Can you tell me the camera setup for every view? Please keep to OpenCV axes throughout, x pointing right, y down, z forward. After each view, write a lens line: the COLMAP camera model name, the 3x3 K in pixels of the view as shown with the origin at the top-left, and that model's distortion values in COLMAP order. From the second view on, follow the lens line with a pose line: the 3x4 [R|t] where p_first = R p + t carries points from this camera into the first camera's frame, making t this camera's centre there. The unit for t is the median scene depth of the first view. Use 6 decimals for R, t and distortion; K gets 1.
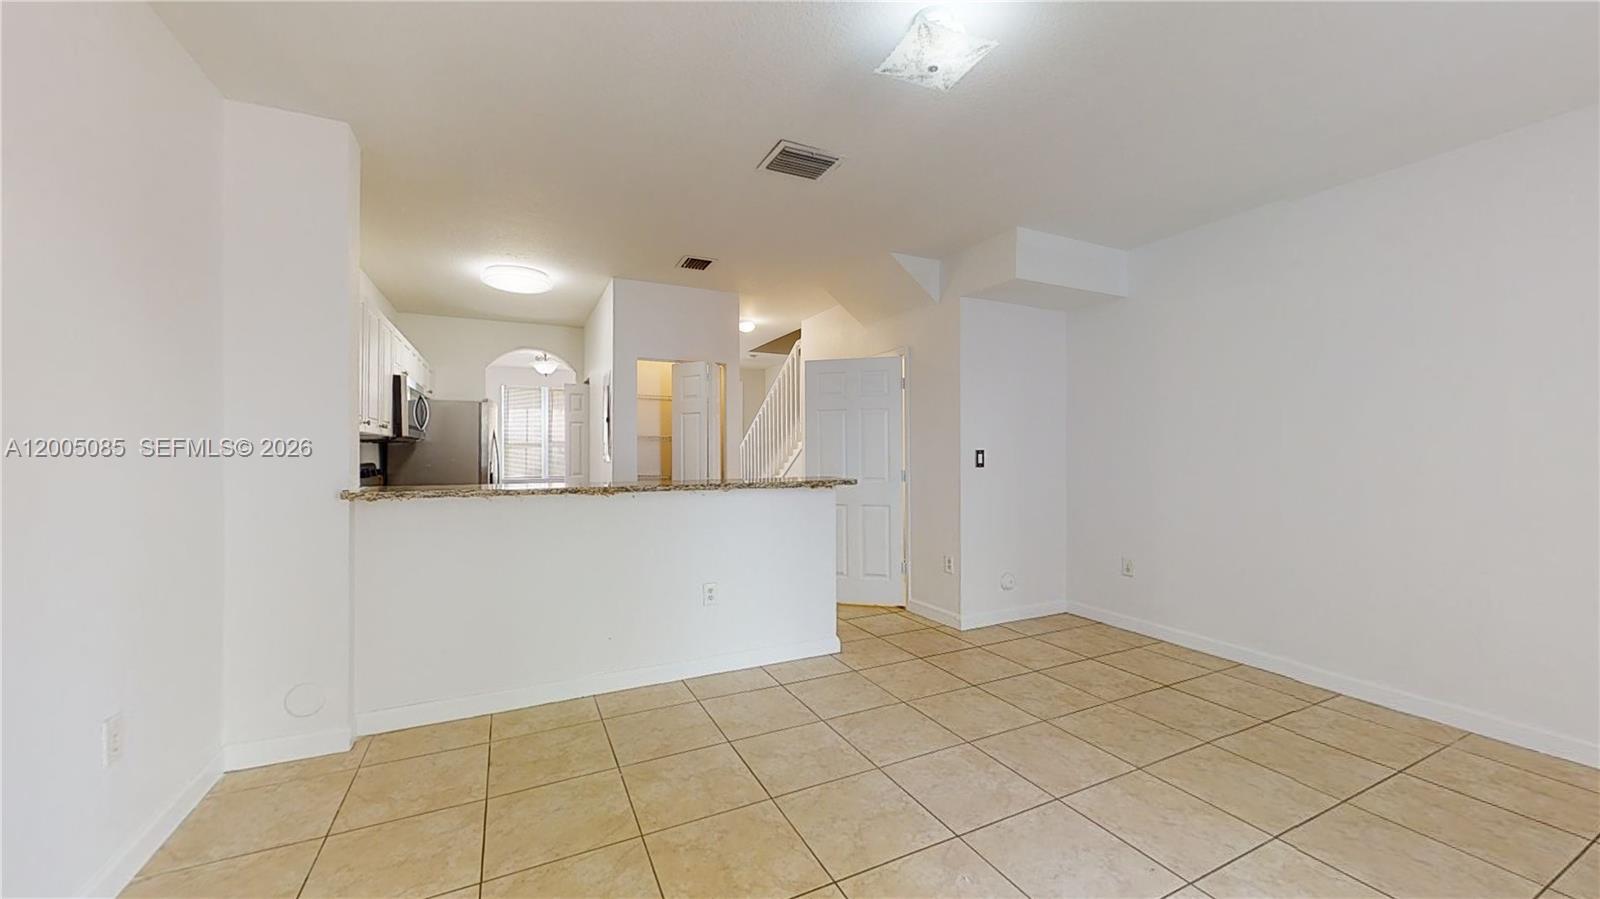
lens RADIAL K [[589.3, 0, 800.0], [0, 589.3, 449.5], [0, 0, 1]] dist [0.000103, -0.000079]
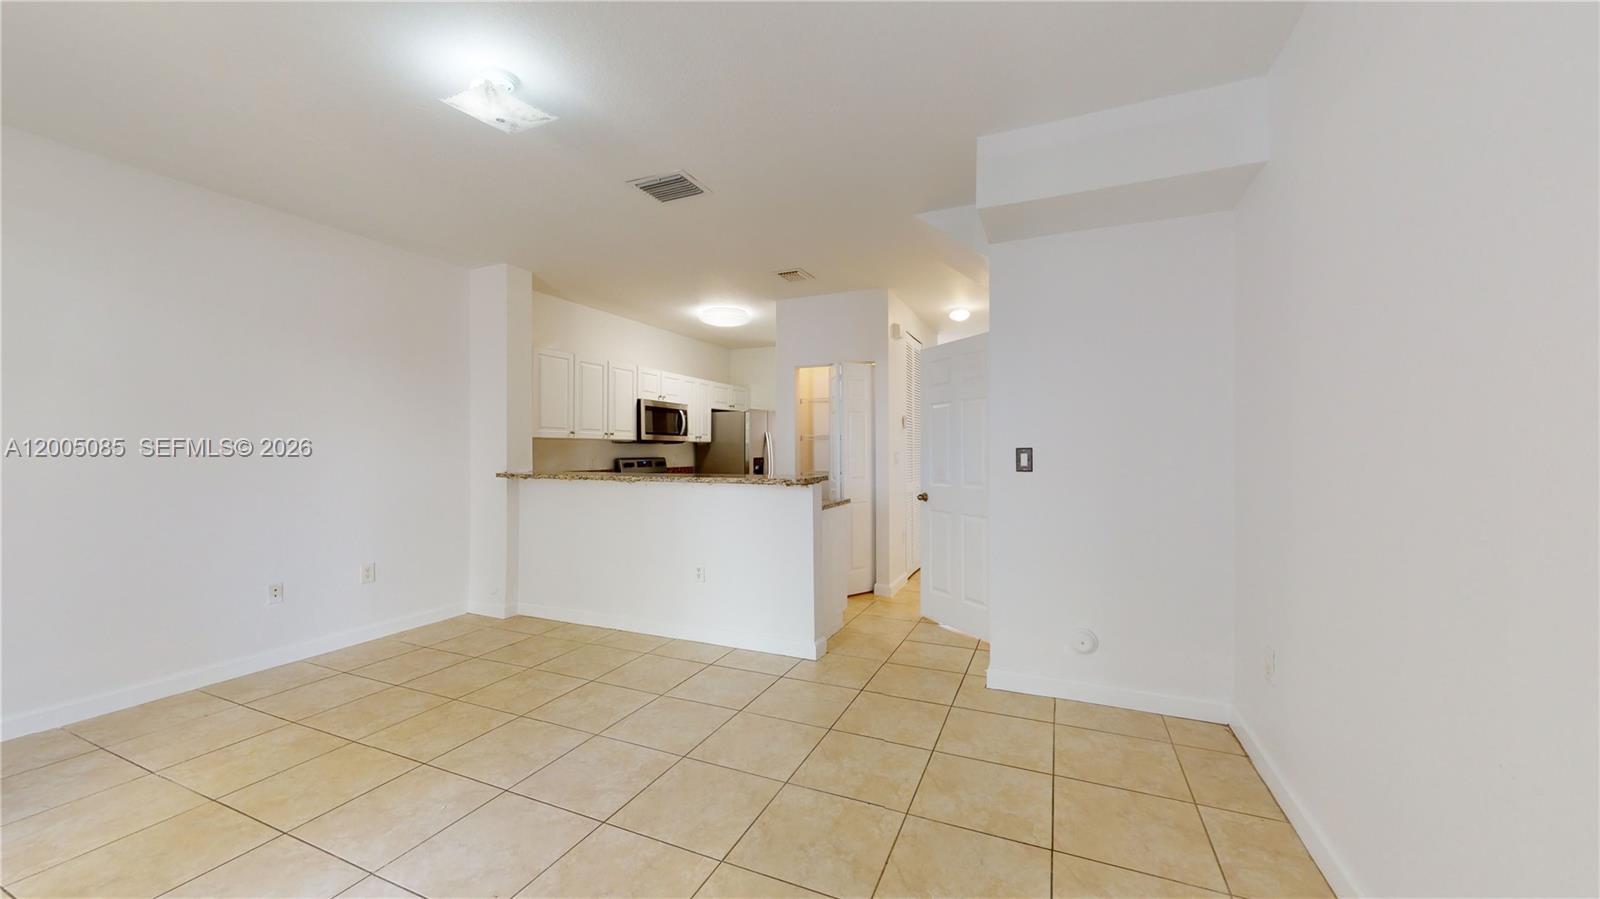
lens RADIAL K [[589.3, 0, 800.0], [0, 589.3, 449.5], [0, 0, 1]] dist [0.000103, -0.000079]
pose [[0.643280, 0.000184, -0.765631, 0.849316], [0.000616, 1.000000, 0.000758, 0.002743], [0.765631, -0.000960, 0.643279, 0.402878]]
